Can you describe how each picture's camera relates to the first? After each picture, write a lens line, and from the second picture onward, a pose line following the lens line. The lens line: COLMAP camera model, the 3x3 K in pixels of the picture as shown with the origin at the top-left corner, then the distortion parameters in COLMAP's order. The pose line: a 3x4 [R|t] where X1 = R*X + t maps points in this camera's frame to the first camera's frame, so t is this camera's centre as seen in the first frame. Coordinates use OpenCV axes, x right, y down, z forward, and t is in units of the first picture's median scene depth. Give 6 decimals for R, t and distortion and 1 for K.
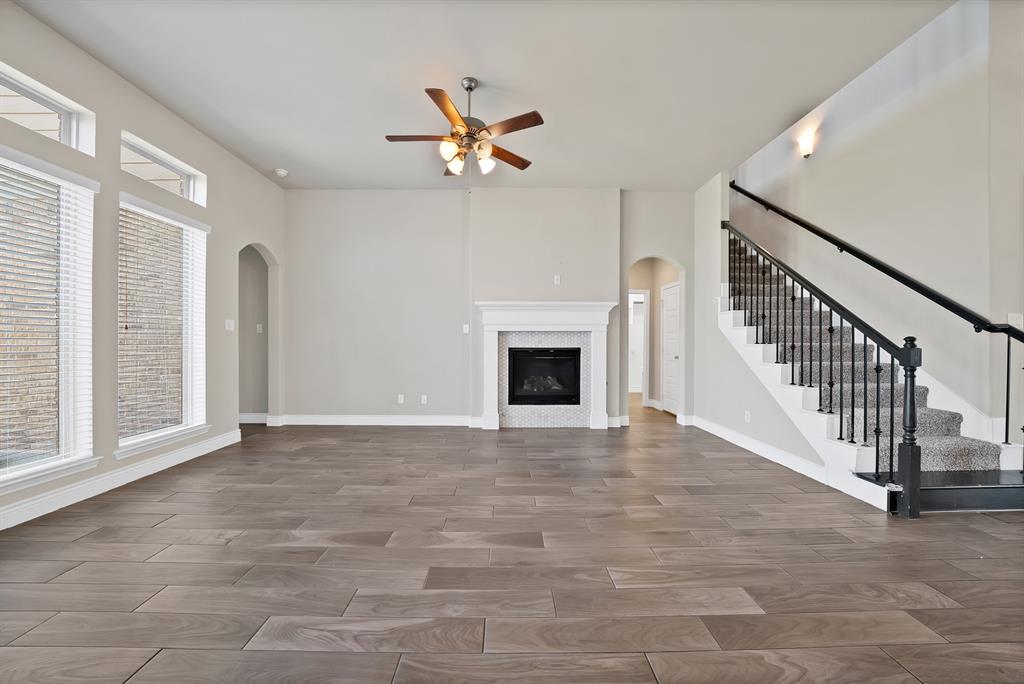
lens RADIAL K [[369.5, 0, 506.7], [0, 369.5, 343.9], [0, 0, 1]] dist [-0.013751, 0.000002]
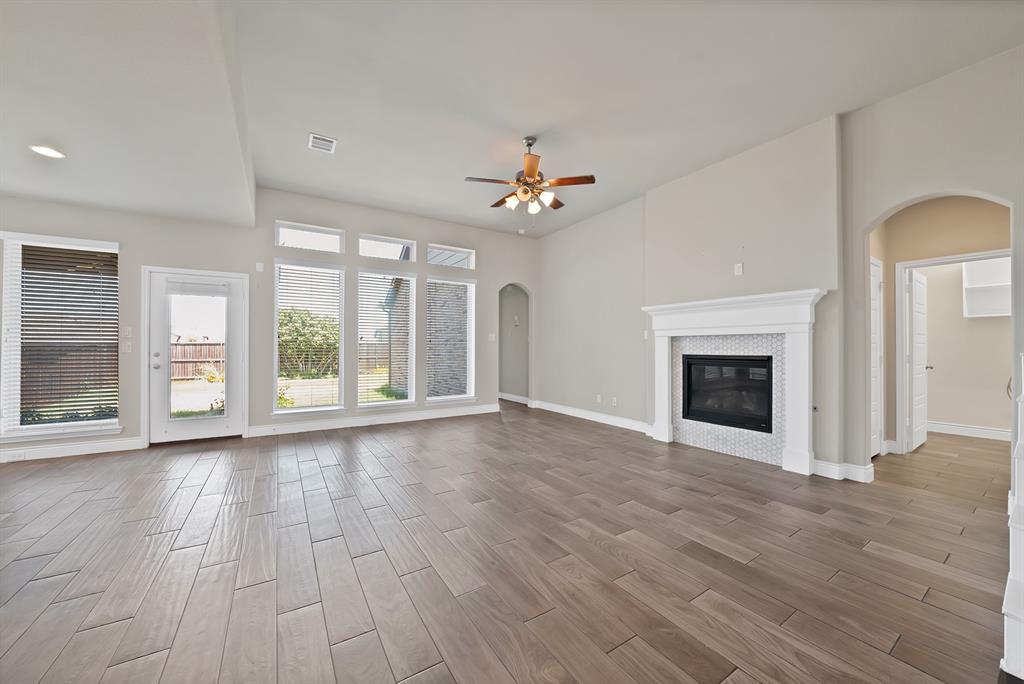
lens RADIAL K [[369.5, 0, 511.4], [0, 369.5, 344.6], [0, 0, 1]] dist [-0.013751, 0.000002]
pose [[0.532270, -0.008322, -0.846534, 0.545851], [-0.004650, 0.999908, -0.012754, -0.000518], [0.846562, 0.010725, 0.532183, 0.172185]]
